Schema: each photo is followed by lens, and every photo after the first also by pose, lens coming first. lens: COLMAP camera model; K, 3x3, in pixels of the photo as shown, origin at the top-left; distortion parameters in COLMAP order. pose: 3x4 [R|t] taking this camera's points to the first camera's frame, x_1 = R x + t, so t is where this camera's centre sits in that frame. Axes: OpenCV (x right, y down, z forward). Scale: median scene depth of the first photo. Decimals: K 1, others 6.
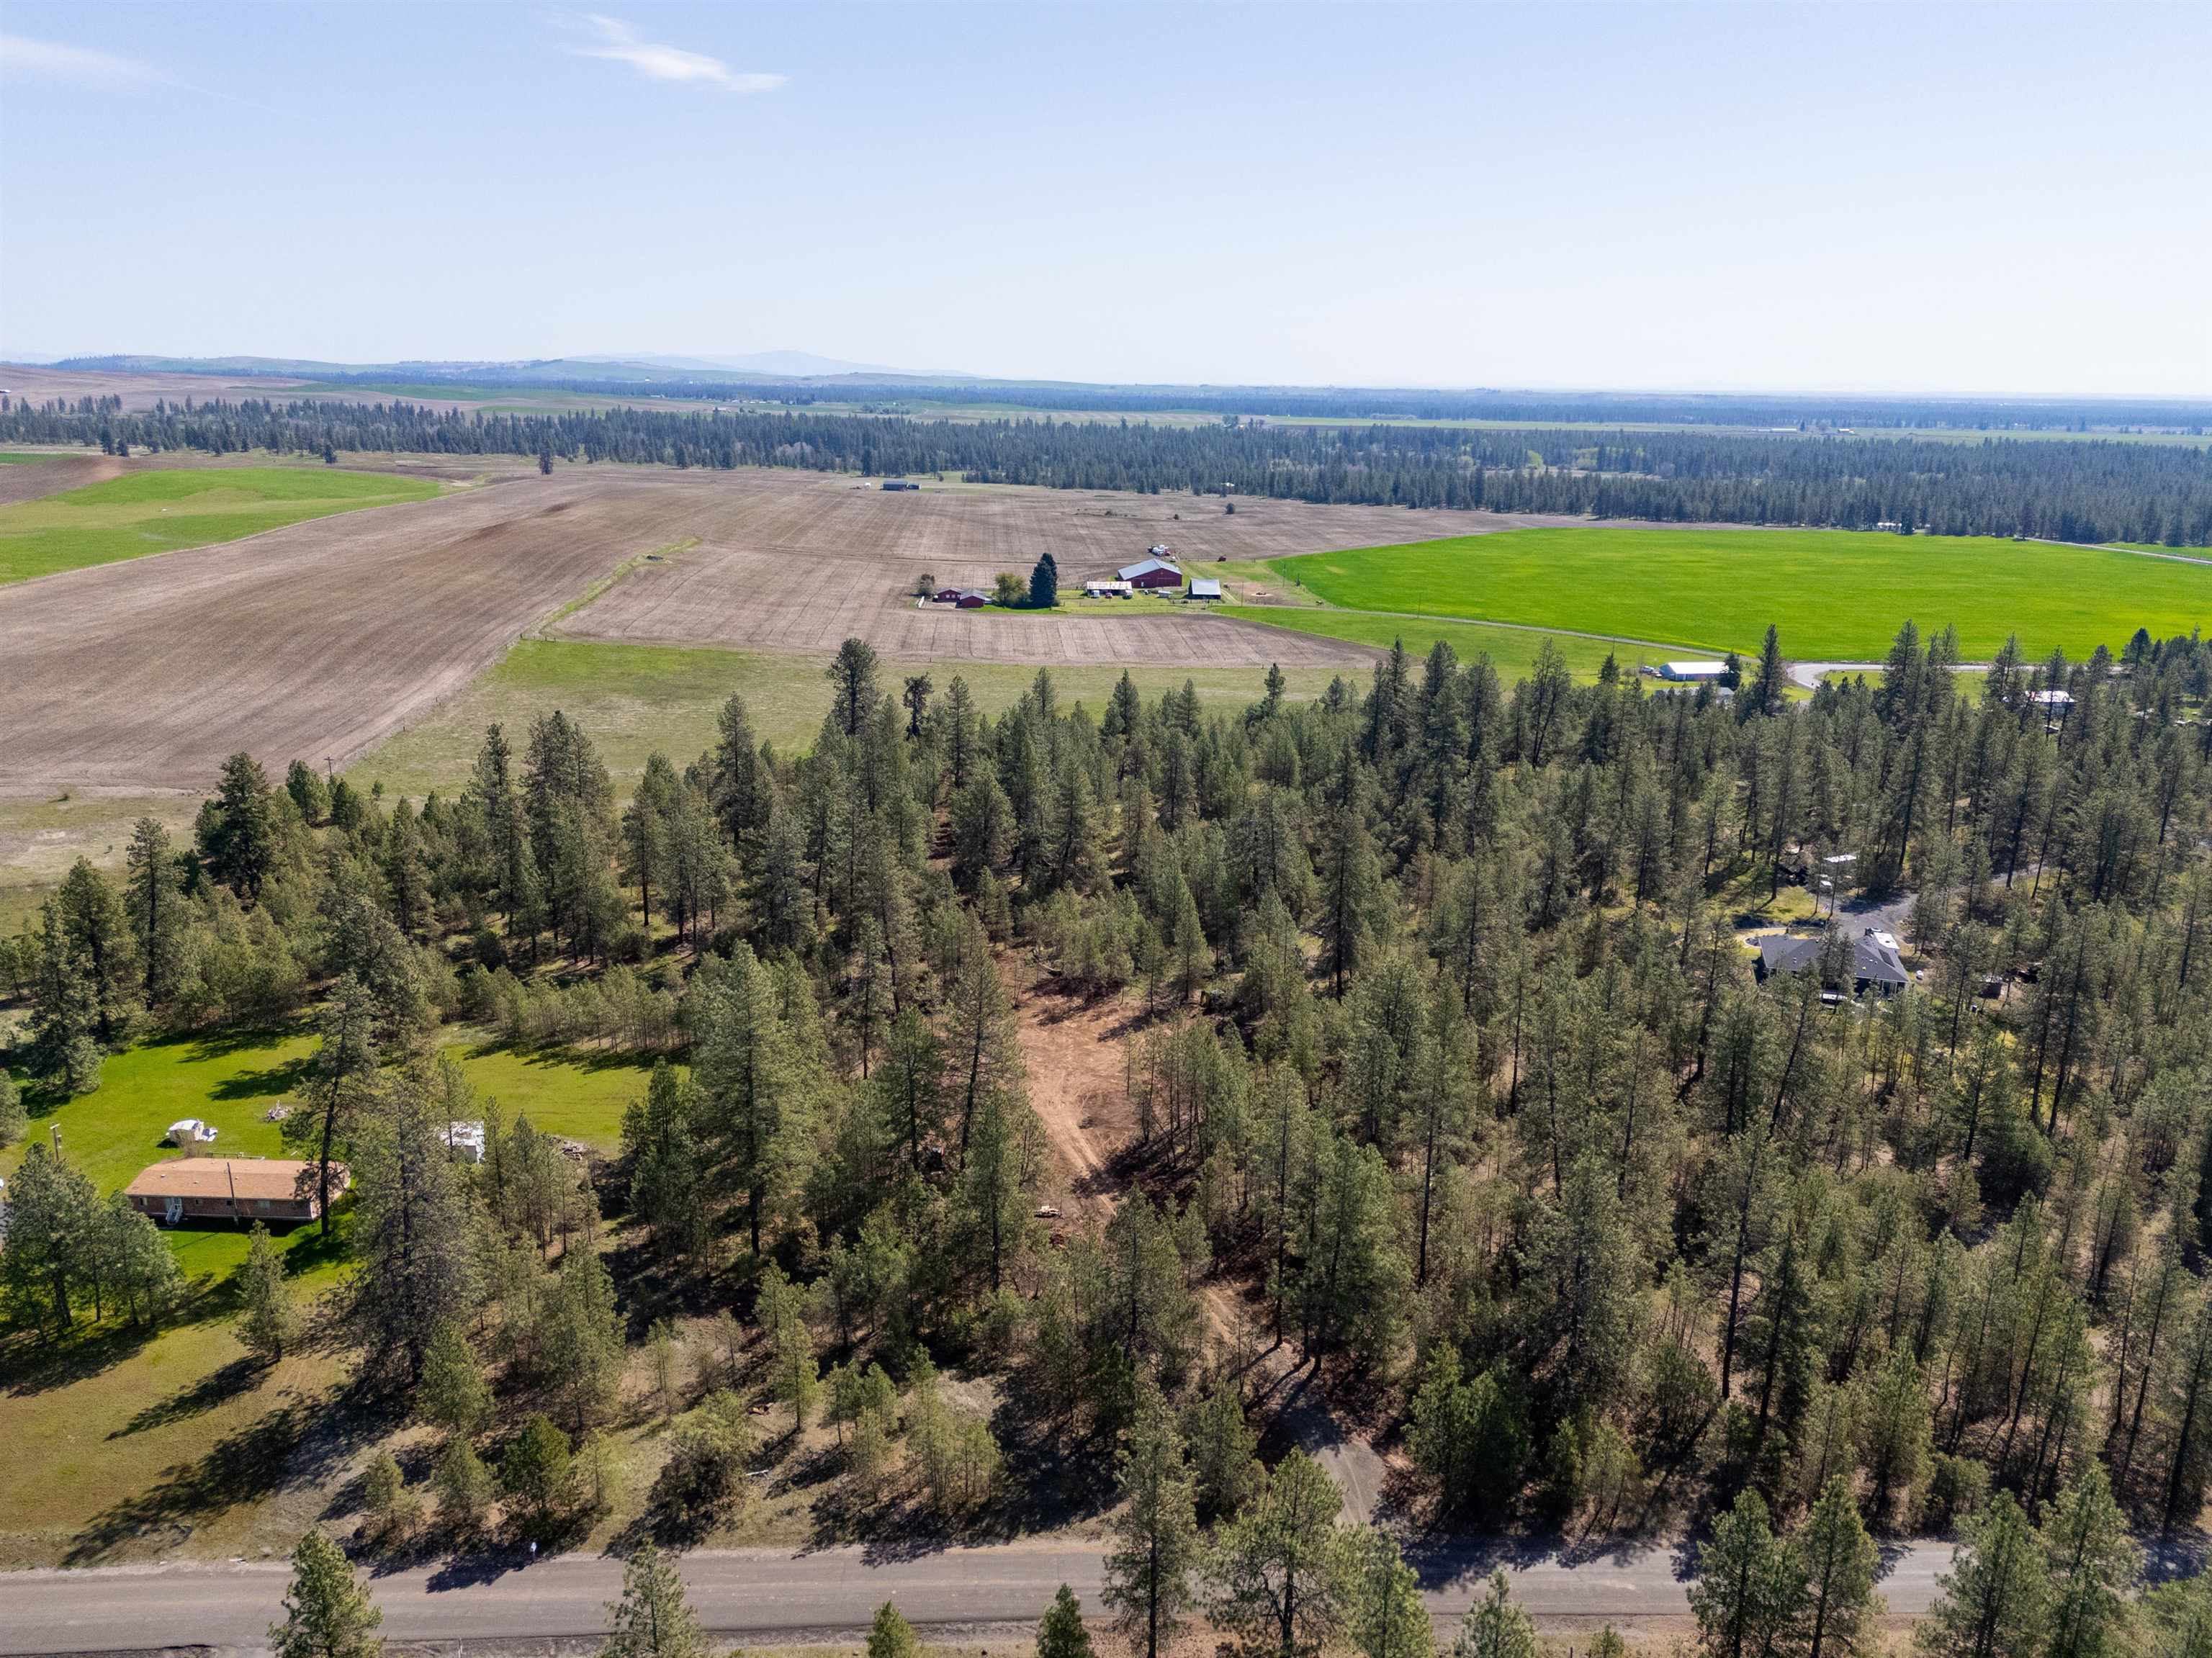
lens RADIAL K [[1626.8, 0, 1106.0], [0, 1626.8, 829.0], [0, 0, 1]] dist [0.071614, -0.055911]
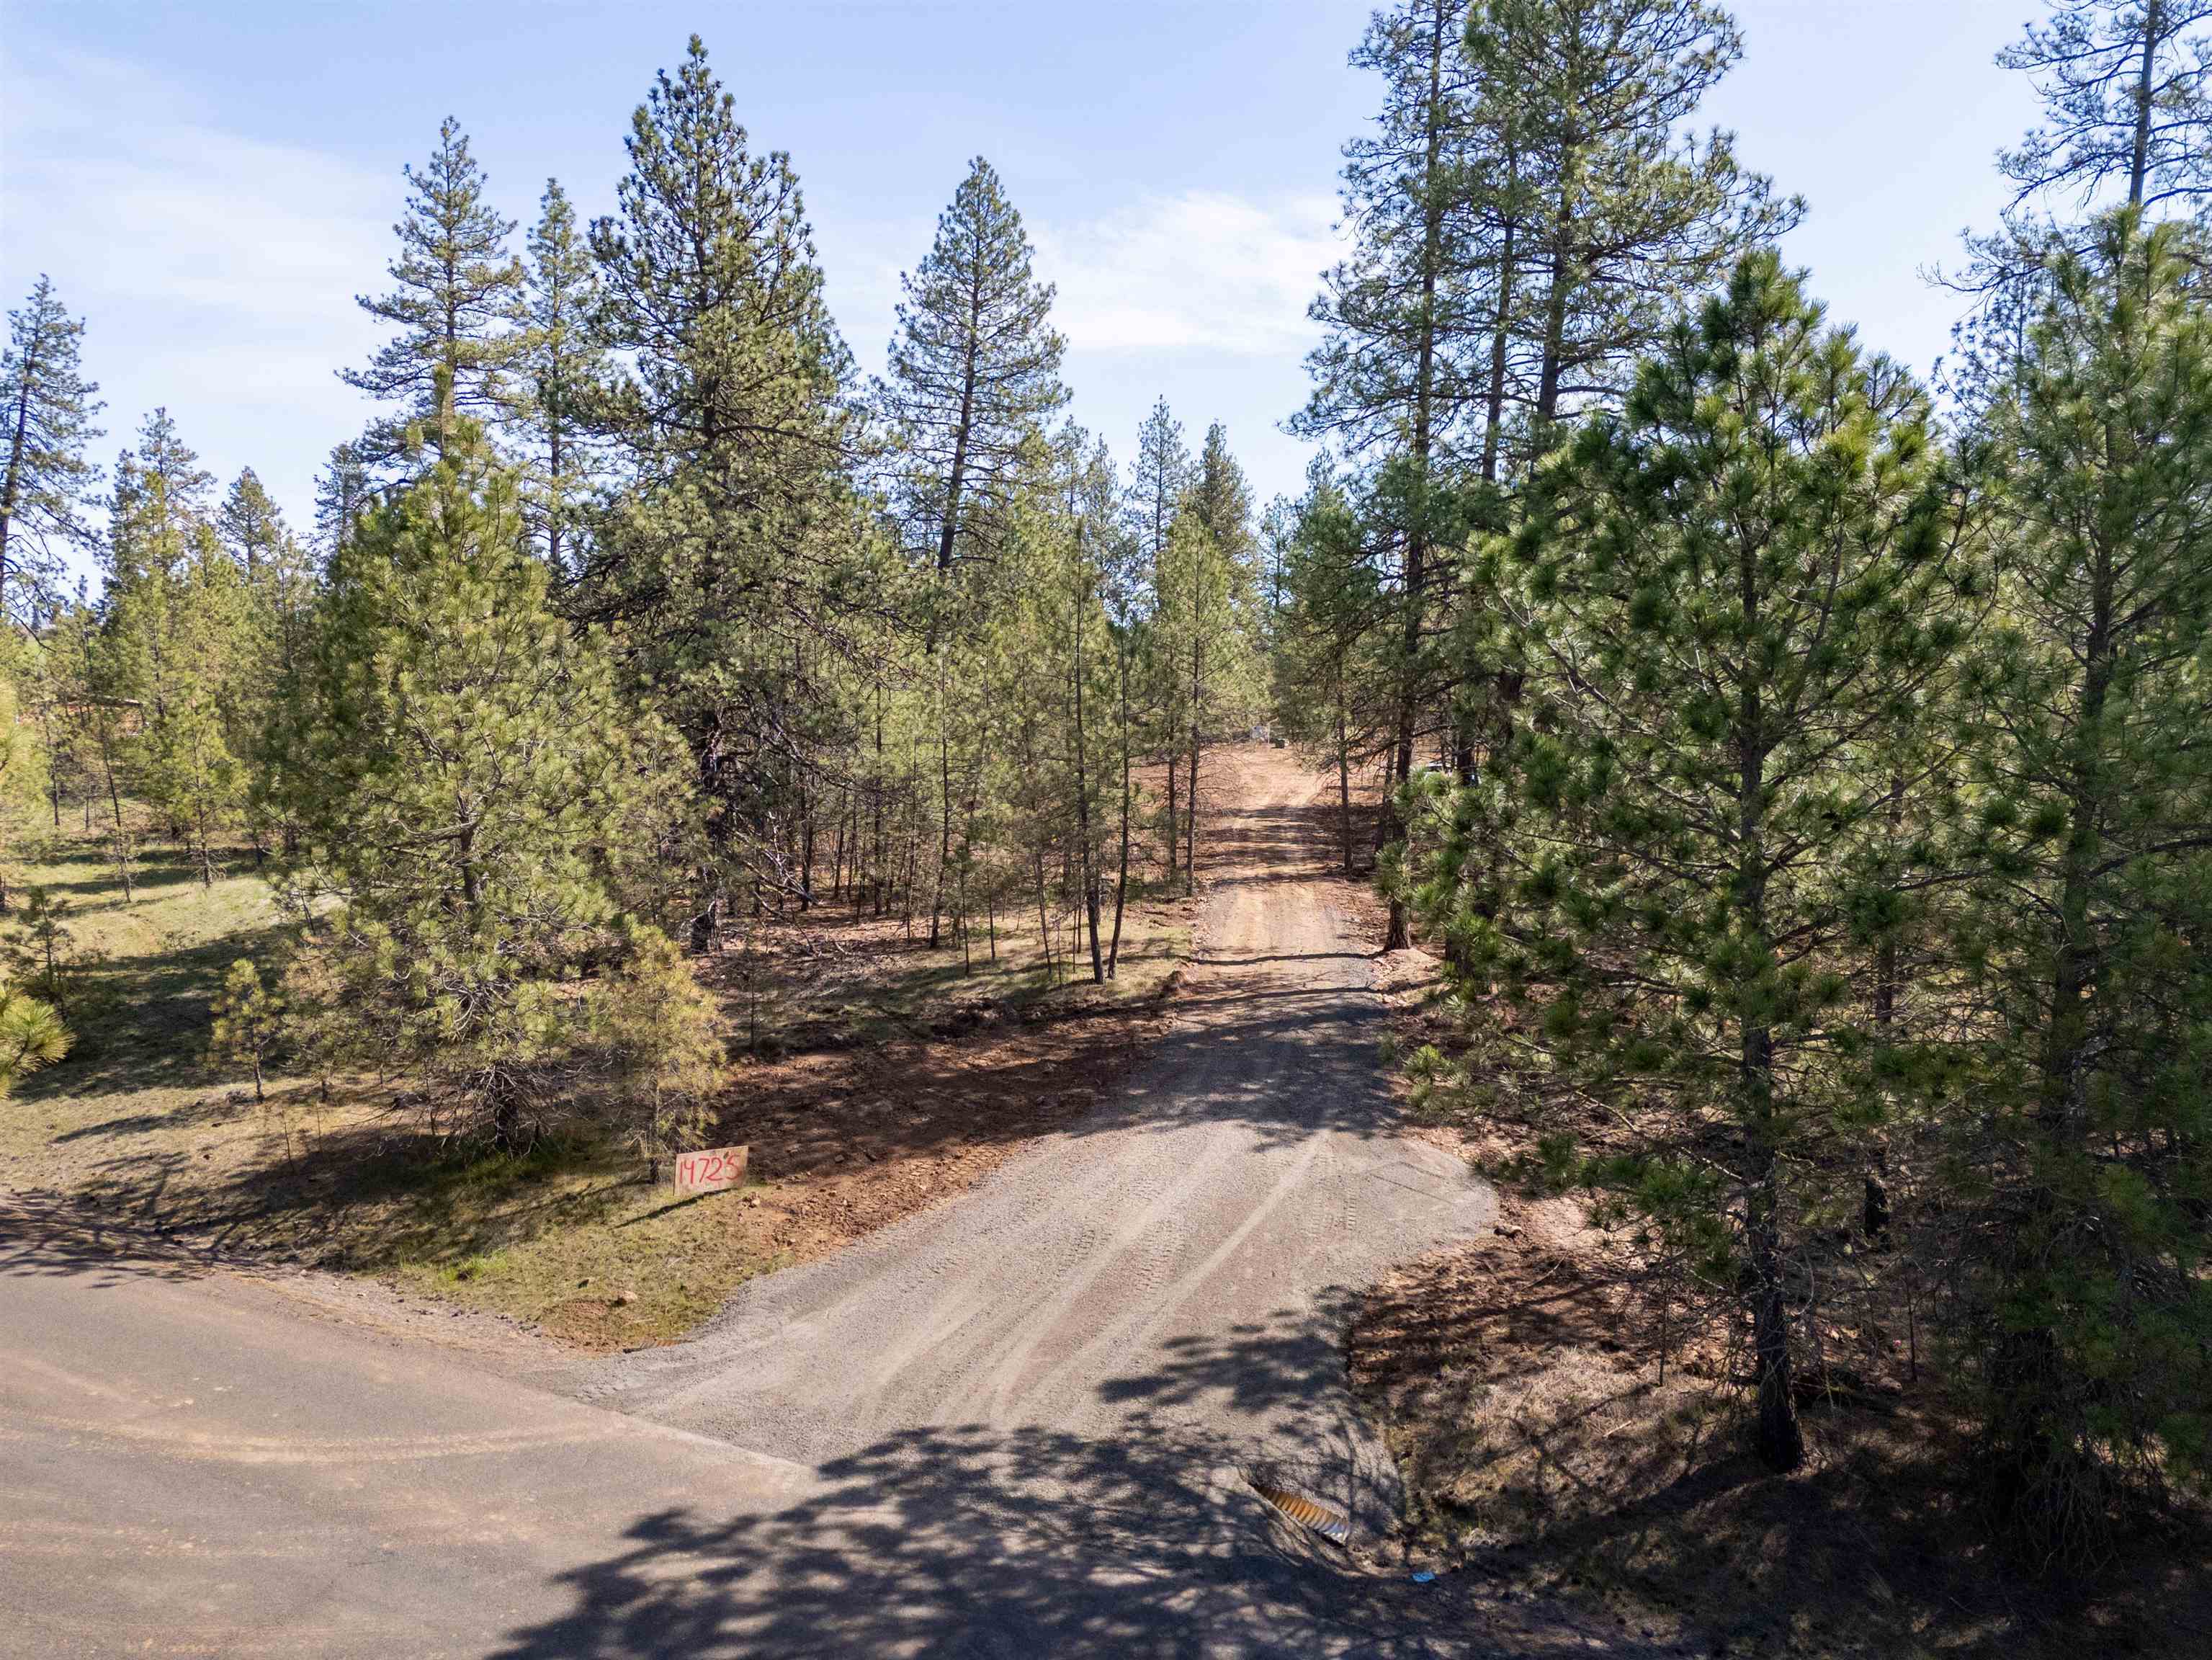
lens RADIAL K [[1609.6, 0, 1111.8], [0, 1609.6, 875.5], [0, 0, 1]] dist [0.079779, -0.064488]
pose [[0.866093, 0.050357, -0.497339, 0.049026], [-0.126431, 0.984632, -0.120478, 0.085103], [0.483629, 0.167224, 0.859150, 0.188009]]
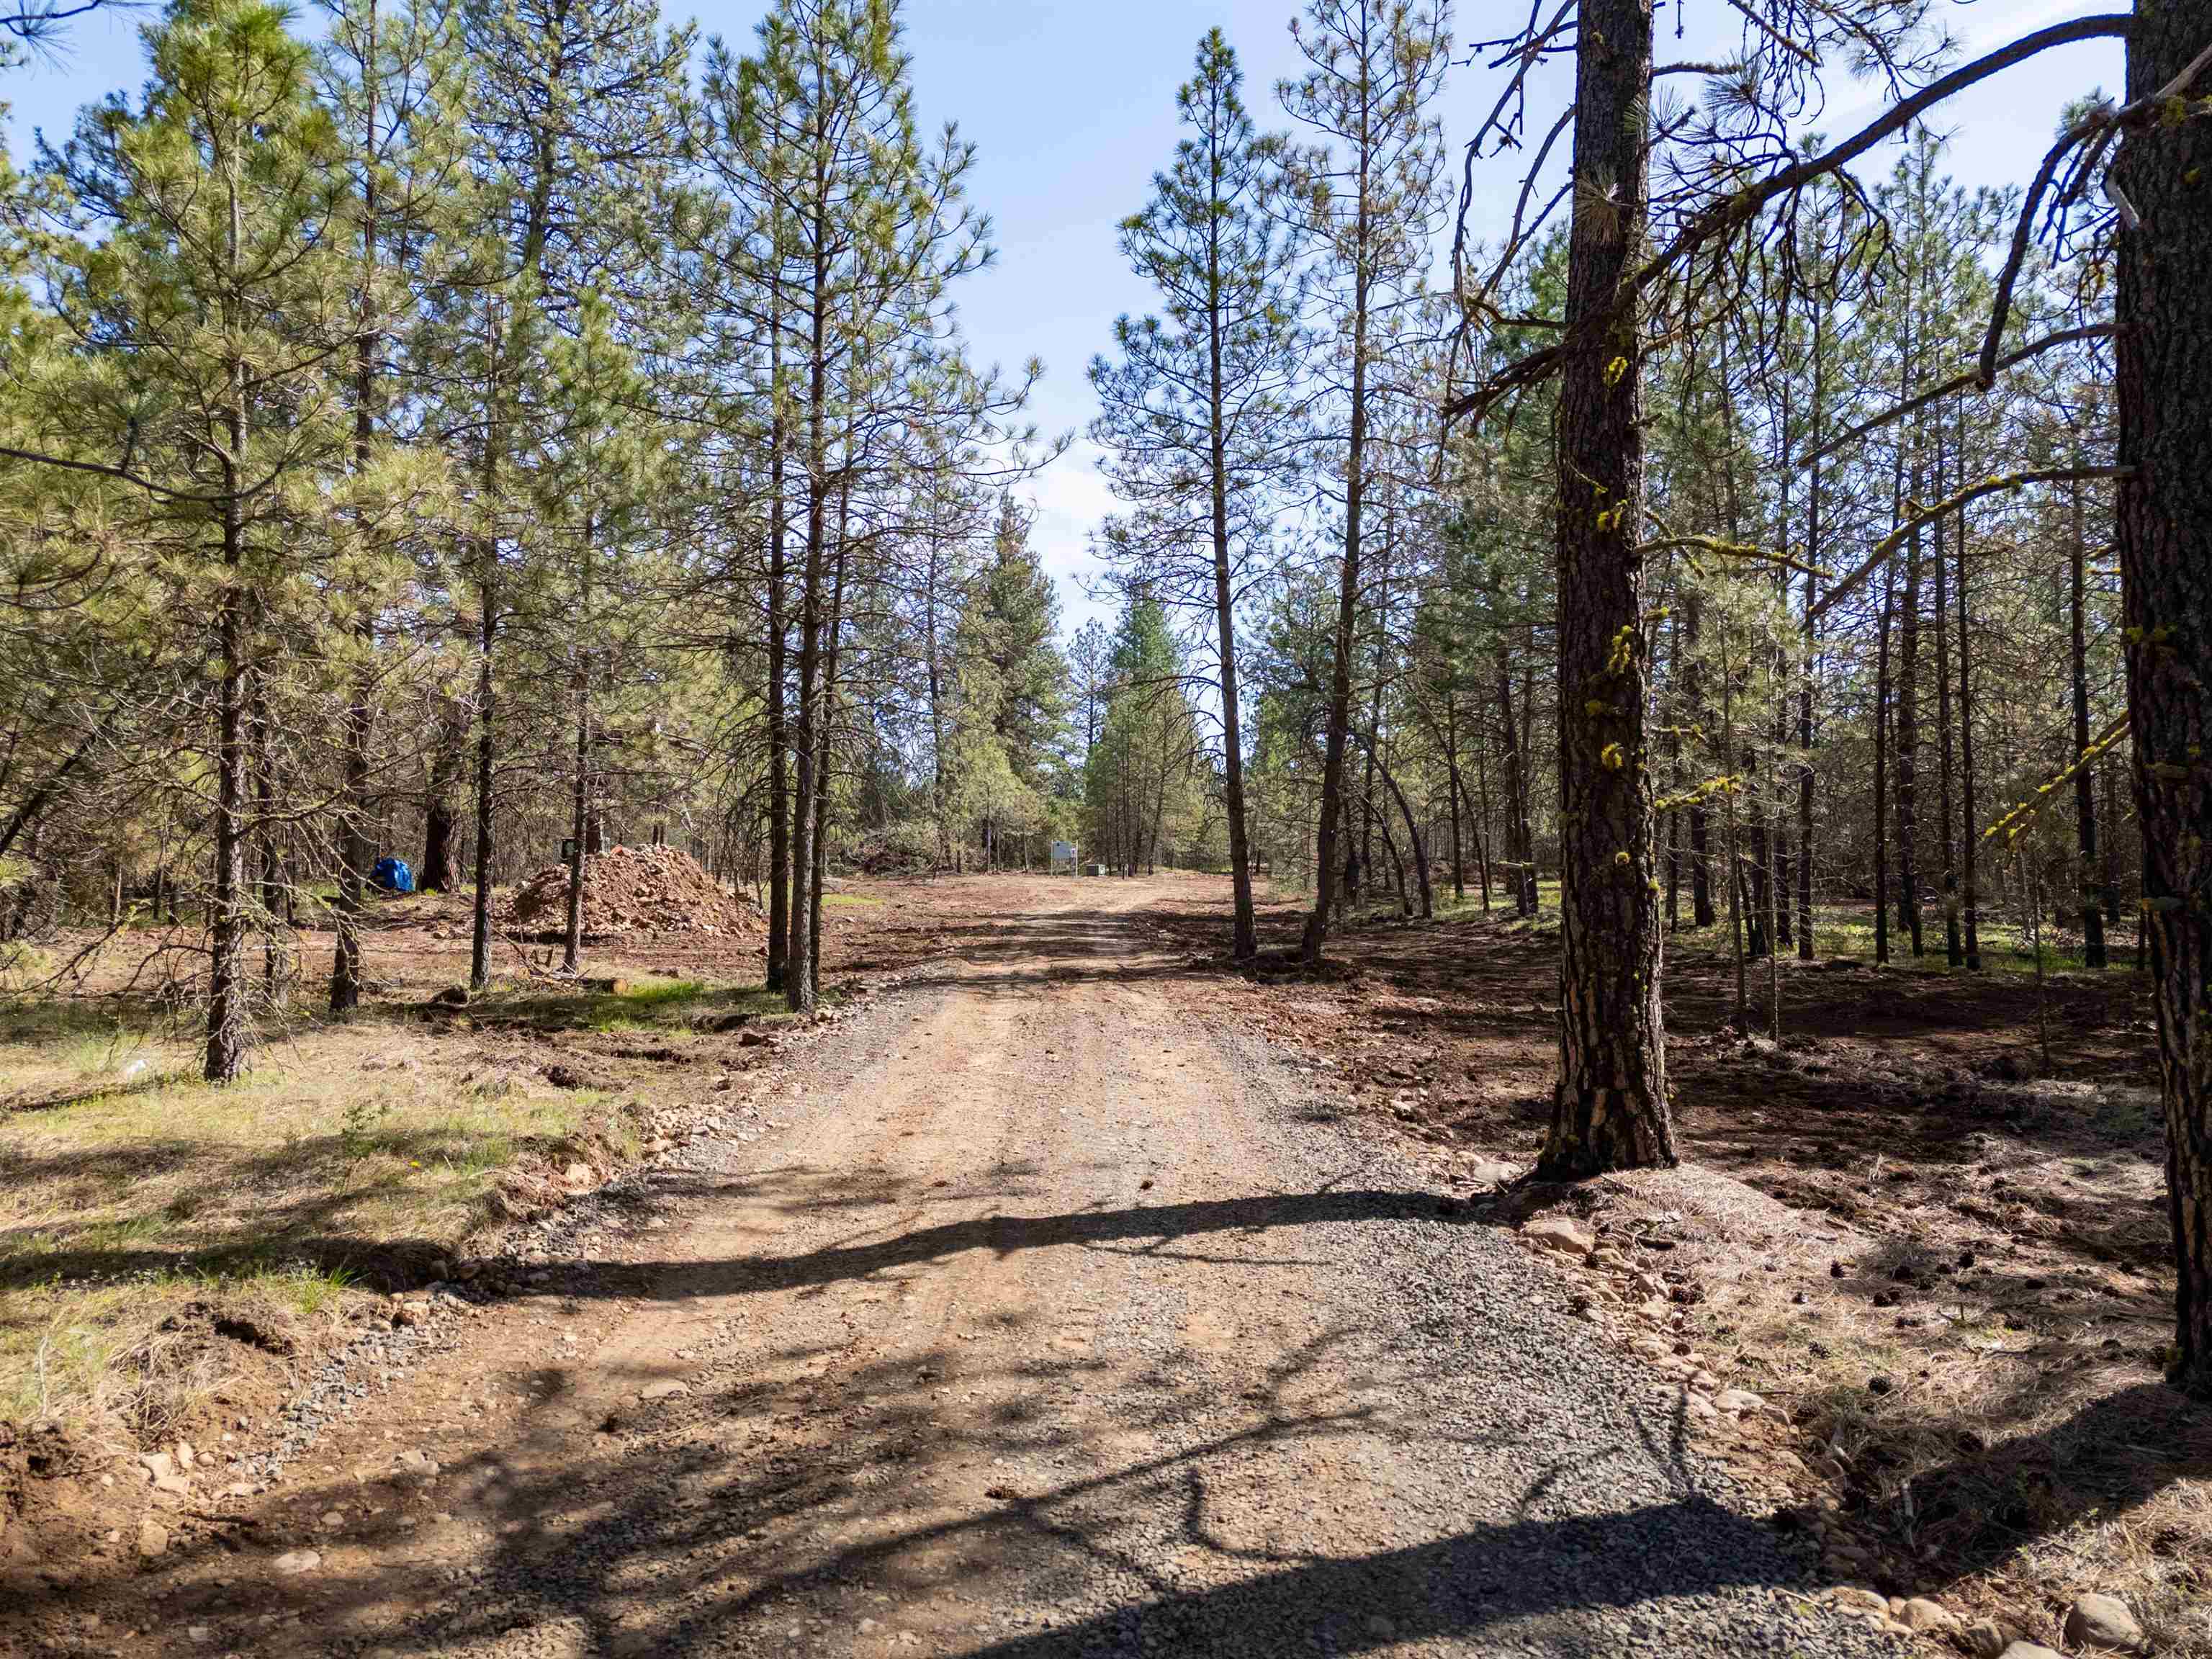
lens RADIAL K [[1624.0, 0, 1106.0], [0, 1624.0, 829.5], [0, 0, 1]] dist [0.071625, -0.066225]
pose [[0.914418, -0.023941, -0.404062, 0.028282], [-0.100002, 0.953942, -0.282833, 0.080250], [0.392223, 0.299035, 0.869908, 0.236273]]
